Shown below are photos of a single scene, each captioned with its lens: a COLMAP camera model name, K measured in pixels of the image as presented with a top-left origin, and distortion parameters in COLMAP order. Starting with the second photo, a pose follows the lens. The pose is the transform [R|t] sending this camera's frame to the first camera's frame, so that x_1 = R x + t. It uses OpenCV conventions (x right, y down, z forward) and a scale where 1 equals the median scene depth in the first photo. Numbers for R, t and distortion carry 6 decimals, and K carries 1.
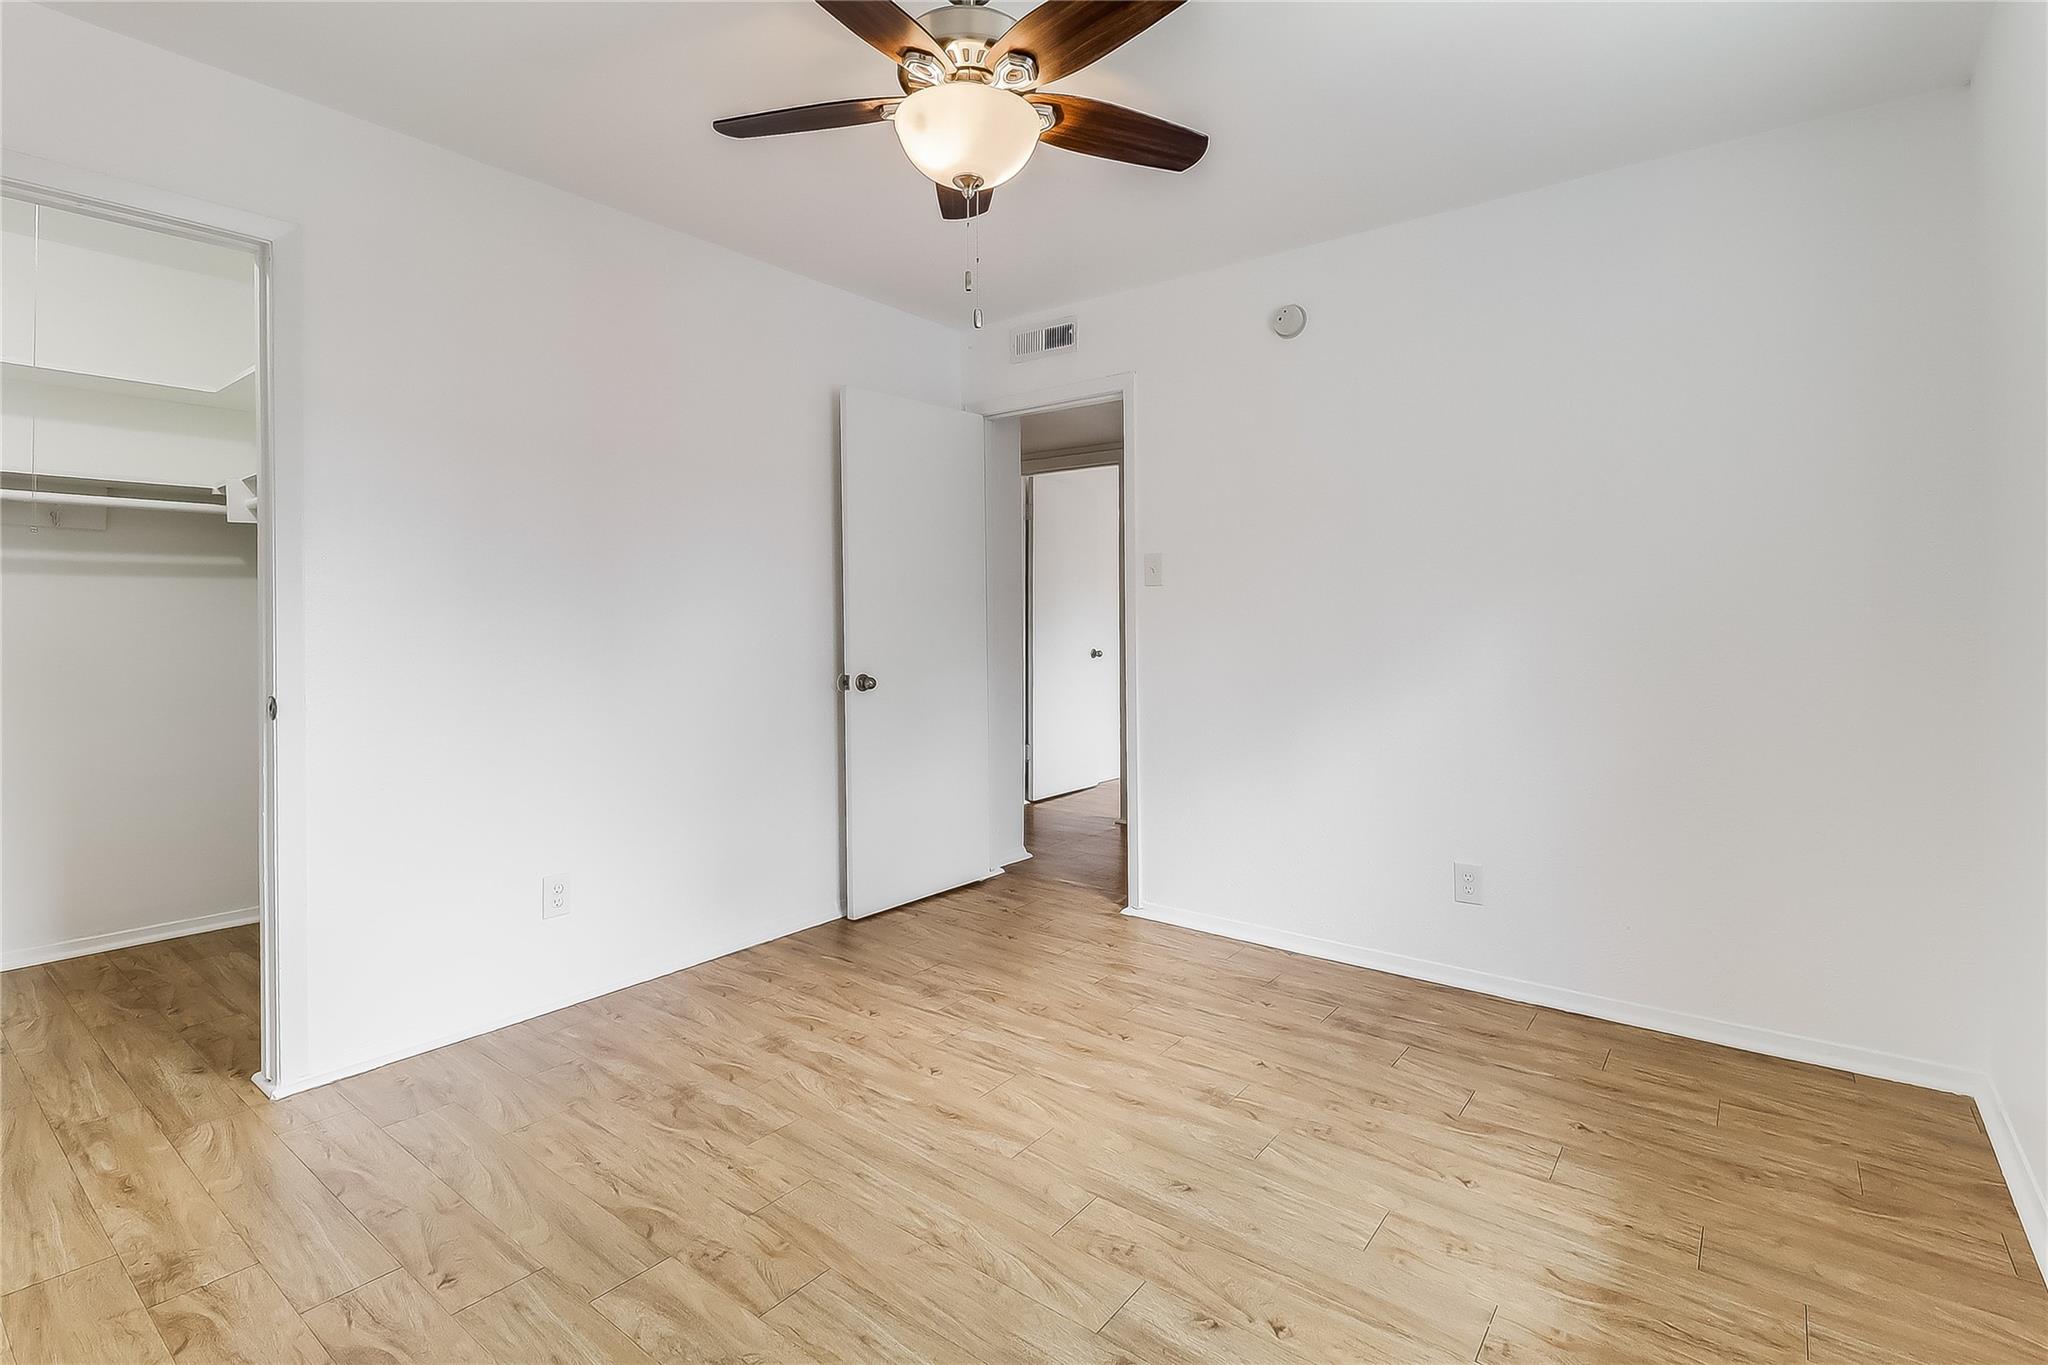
lens RADIAL K [[940.6, 0, 1046.0], [0, 940.6, 655.3], [0, 0, 1]] dist [0.015266, -0.013243]
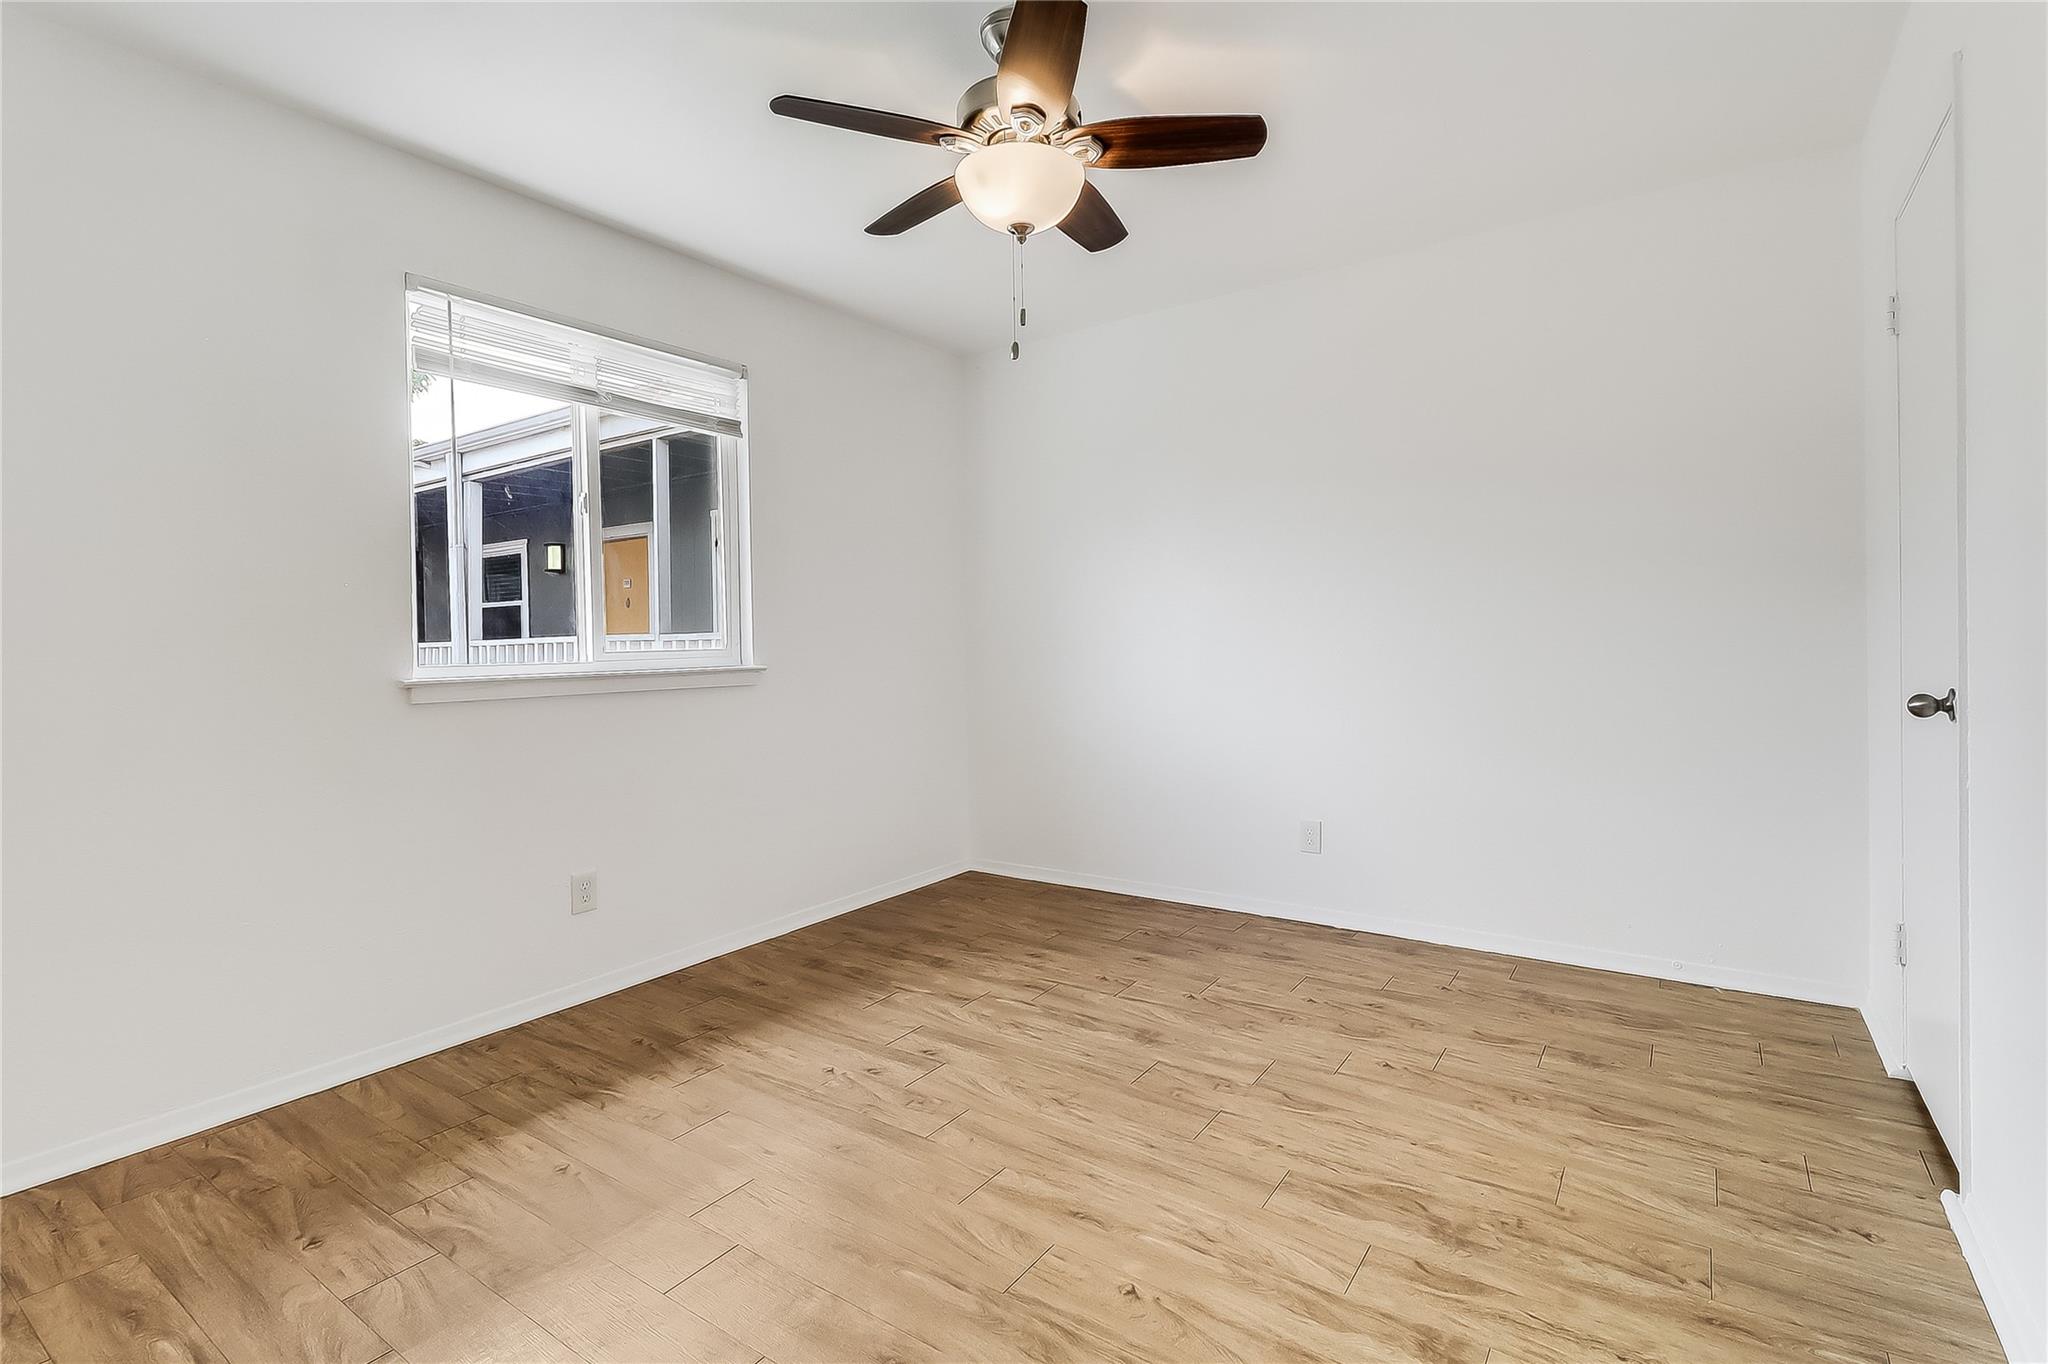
lens RADIAL K [[940.6, 0, 1046.0], [0, 940.6, 654.8], [0, 0, 1]] dist [0.015266, -0.013243]
pose [[-0.998758, 0.021369, -0.045008, -0.046304], [0.019260, 0.998719, 0.046782, -0.040604], [0.045950, 0.045857, -0.997891, 1.969958]]
